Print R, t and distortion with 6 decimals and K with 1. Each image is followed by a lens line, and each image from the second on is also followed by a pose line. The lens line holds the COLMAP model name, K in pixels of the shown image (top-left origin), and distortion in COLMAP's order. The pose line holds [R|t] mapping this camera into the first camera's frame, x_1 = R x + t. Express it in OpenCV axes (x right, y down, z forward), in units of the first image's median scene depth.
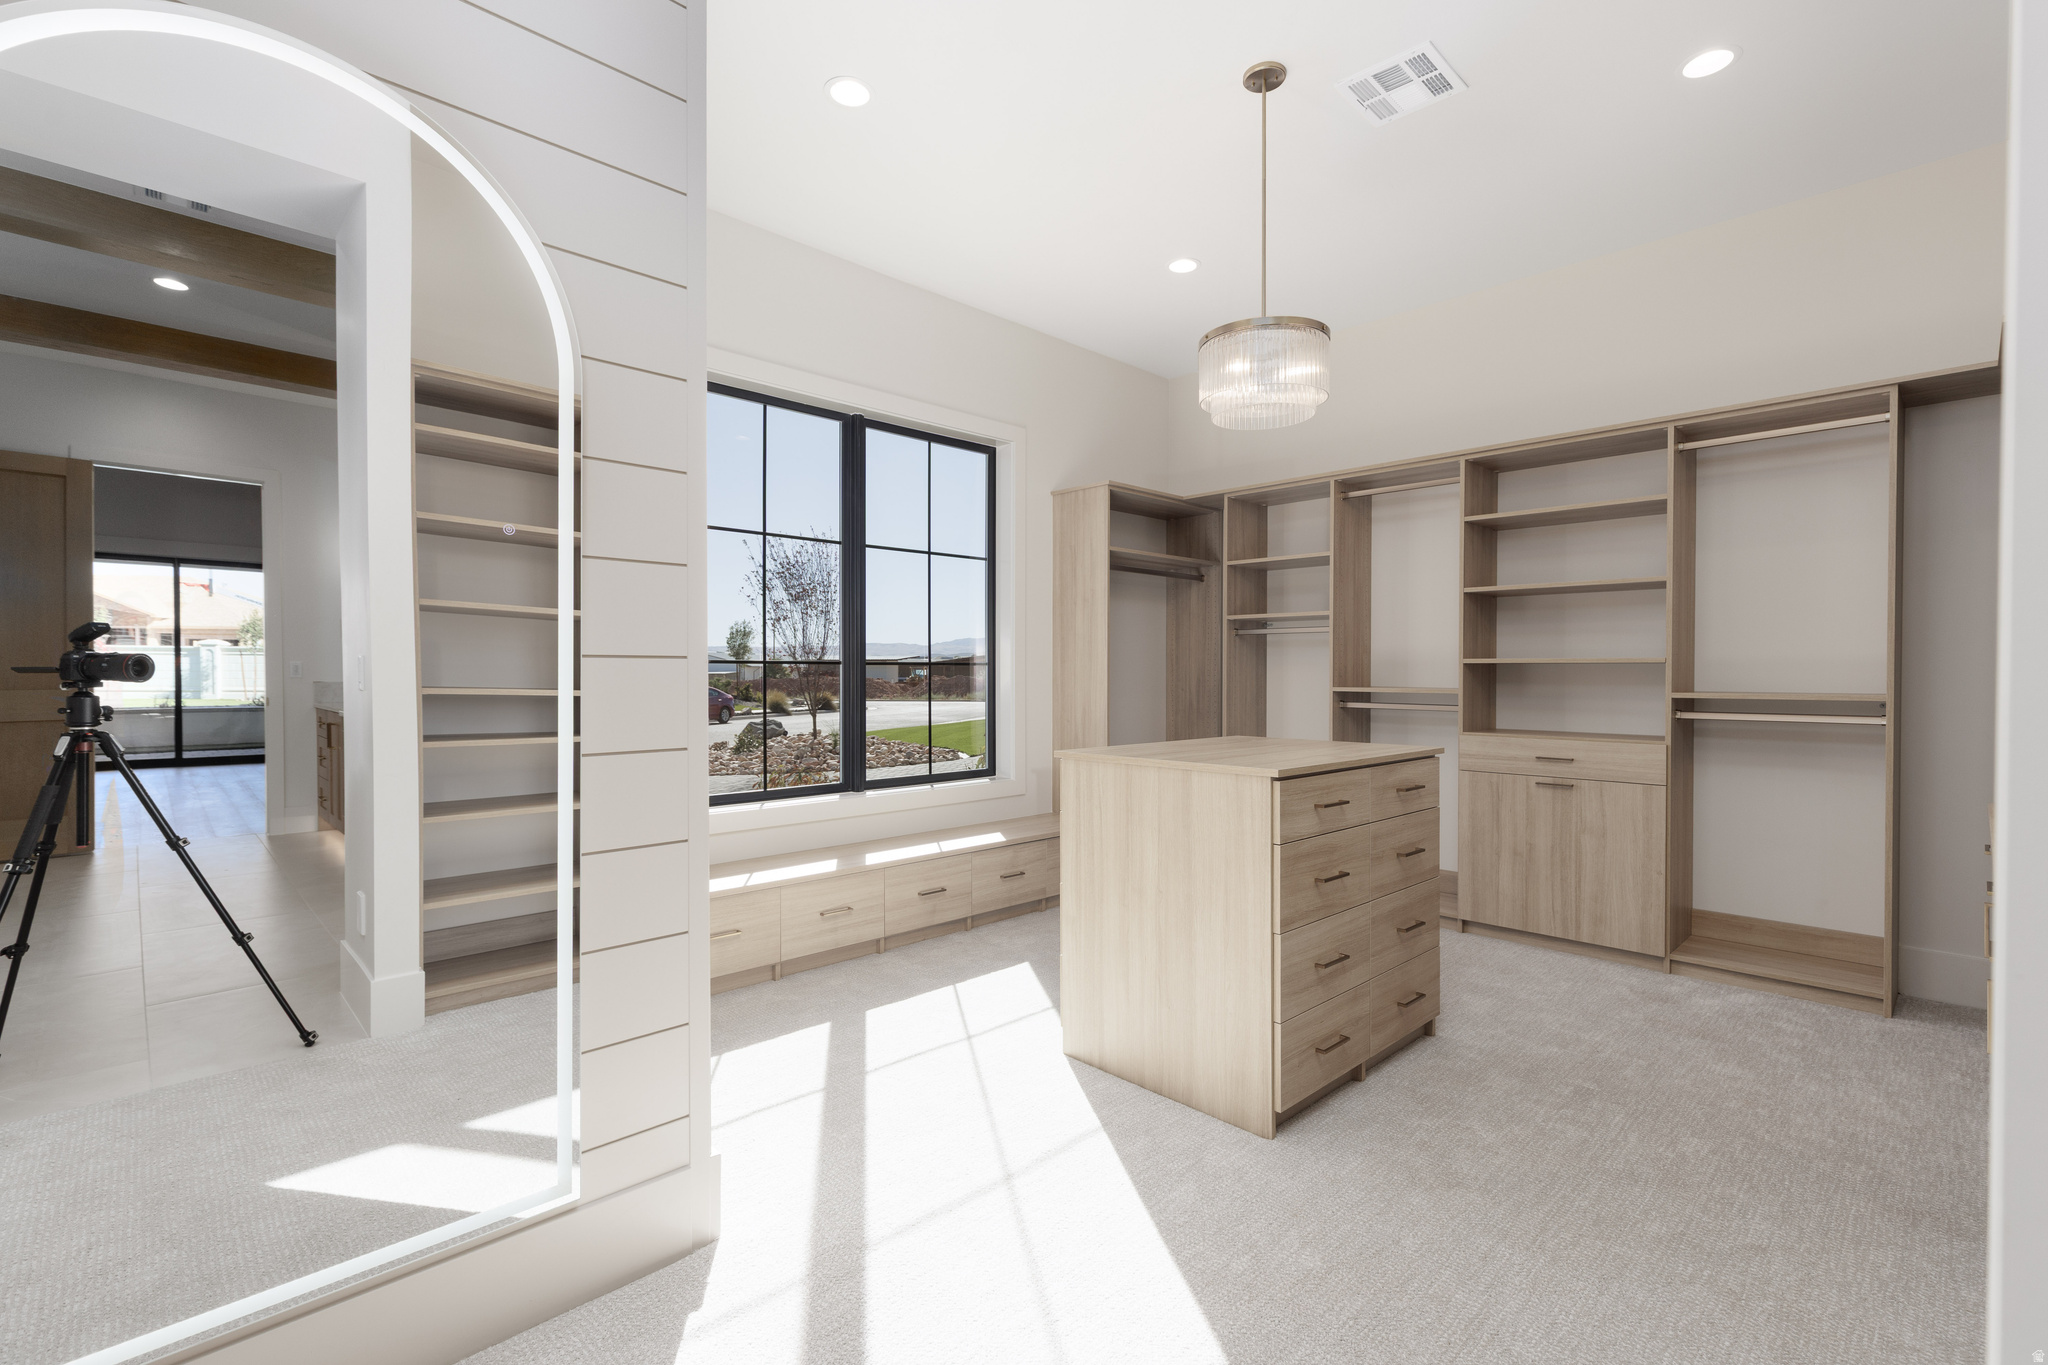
lens RADIAL K [[914.8, 0, 1024.0], [0, 914.8, 682.5], [0, 0, 1]] dist [0.000552, -0.000190]
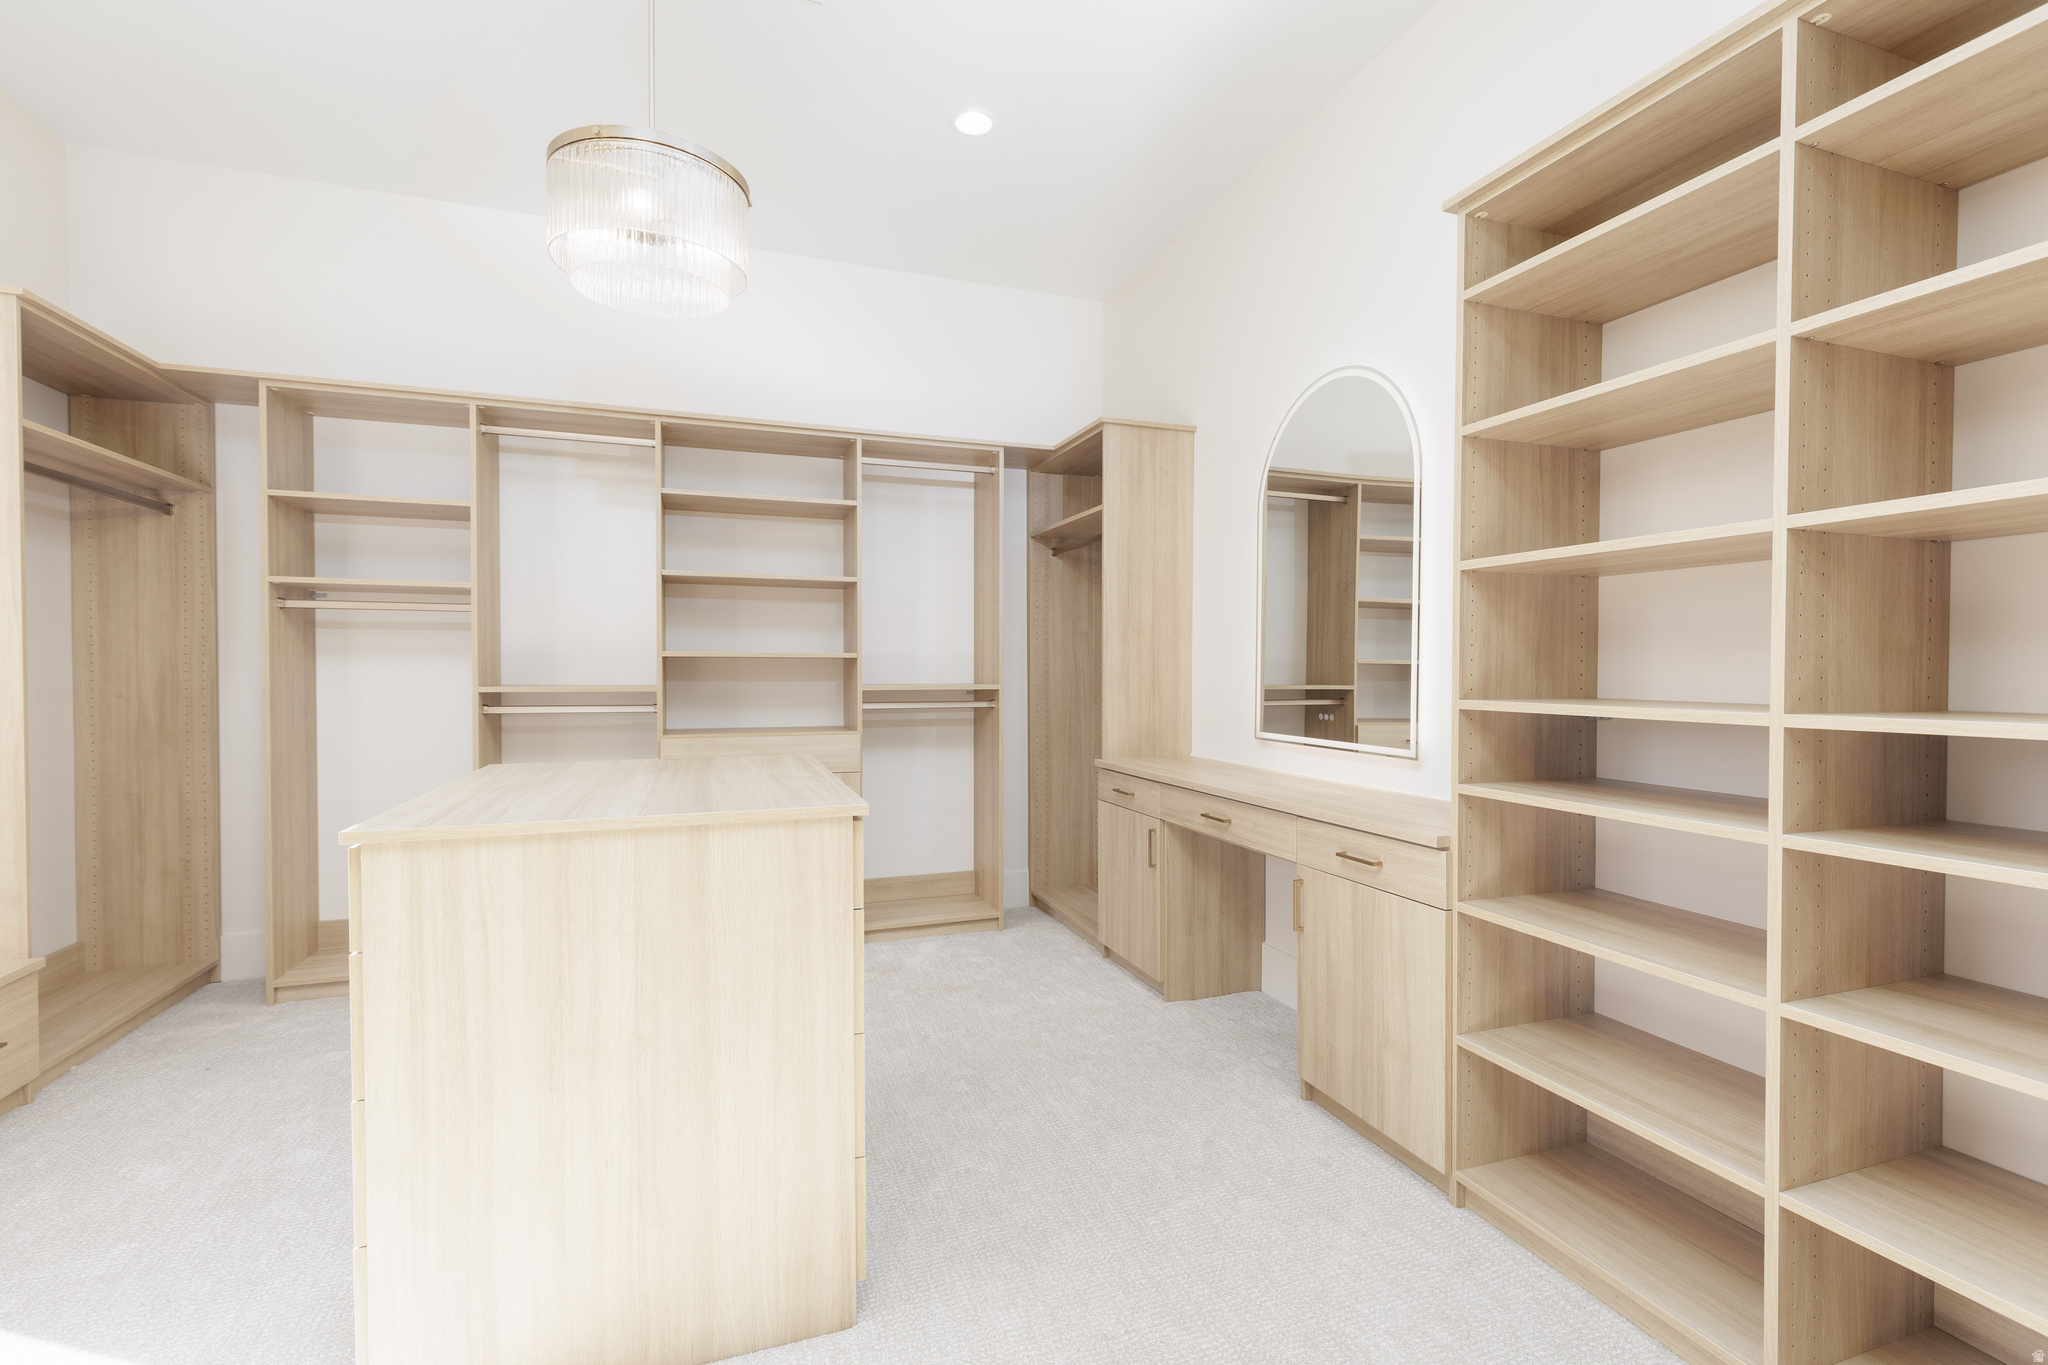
lens RADIAL K [[911.7, 0, 1039.2], [0, 911.7, 686.3], [0, 0, 1]] dist [0.001363, -0.000113]
pose [[0.397402, -0.017987, 0.917469, -0.169186], [0.010028, 0.999833, 0.015258, -0.002183], [-0.917590, 0.003137, 0.397516, 0.321564]]
